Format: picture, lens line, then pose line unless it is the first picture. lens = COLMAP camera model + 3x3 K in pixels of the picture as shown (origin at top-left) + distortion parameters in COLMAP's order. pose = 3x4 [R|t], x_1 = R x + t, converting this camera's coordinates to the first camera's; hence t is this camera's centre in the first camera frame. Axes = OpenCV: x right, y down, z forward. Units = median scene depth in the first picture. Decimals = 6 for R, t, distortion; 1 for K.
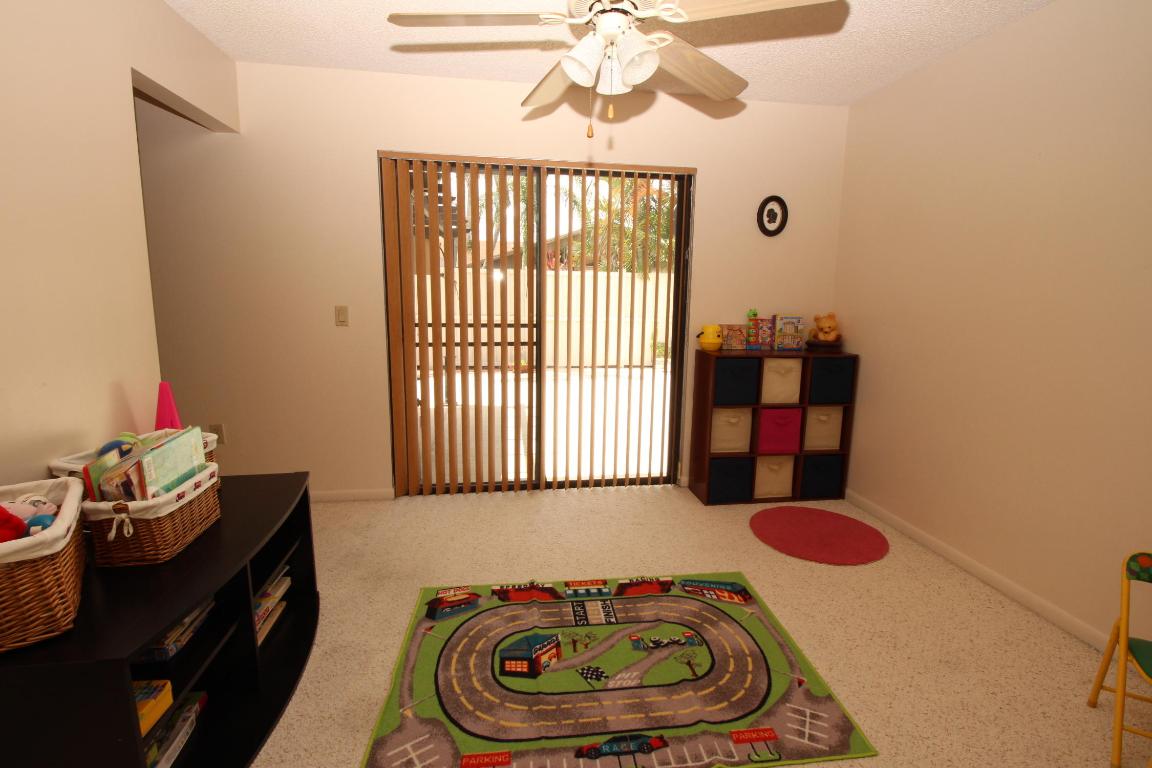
lens RADIAL K [[533.0, 0, 574.3], [0, 533.0, 383.9], [0, 0, 1]] dist [-0.000937, -0.000071]
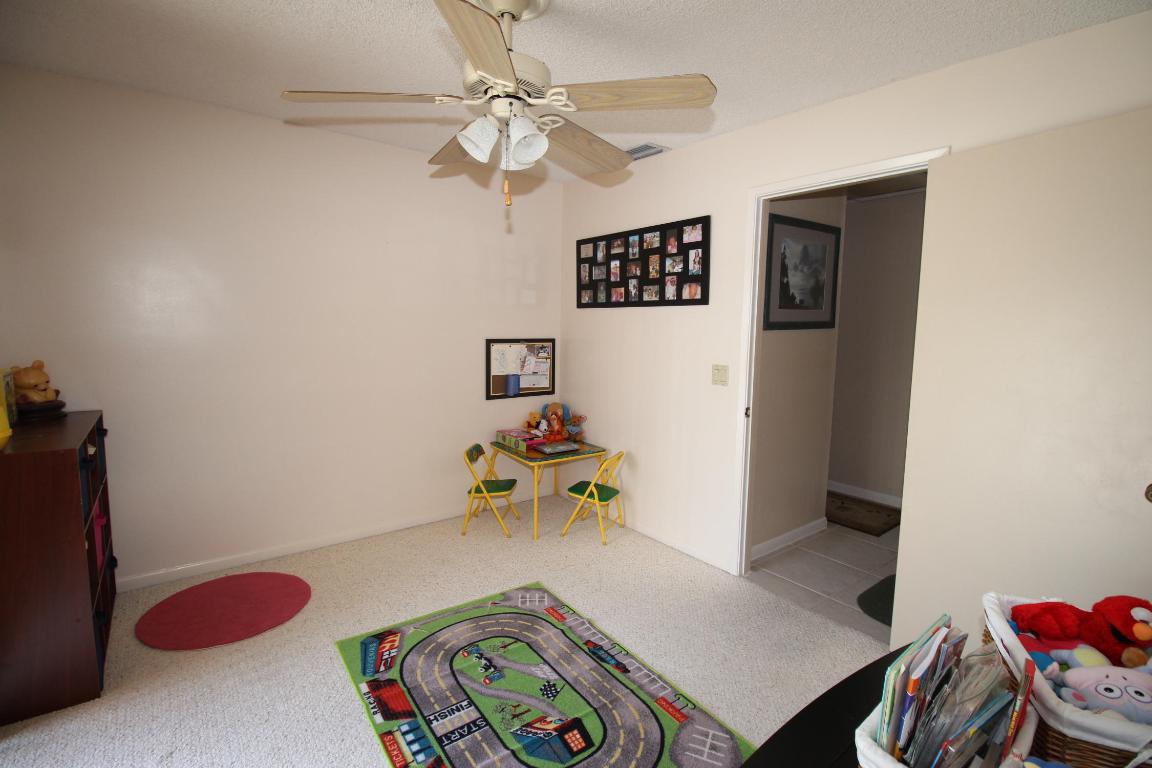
lens RADIAL K [[533.0, 0, 575.2], [0, 533.0, 380.8], [0, 0, 1]] dist [-0.000937, -0.000071]
pose [[-0.482004, -0.125933, 0.867071, -0.926466], [0.121740, 0.970391, 0.208614, -0.343344], [-0.867670, 0.206110, -0.452402, 1.371422]]
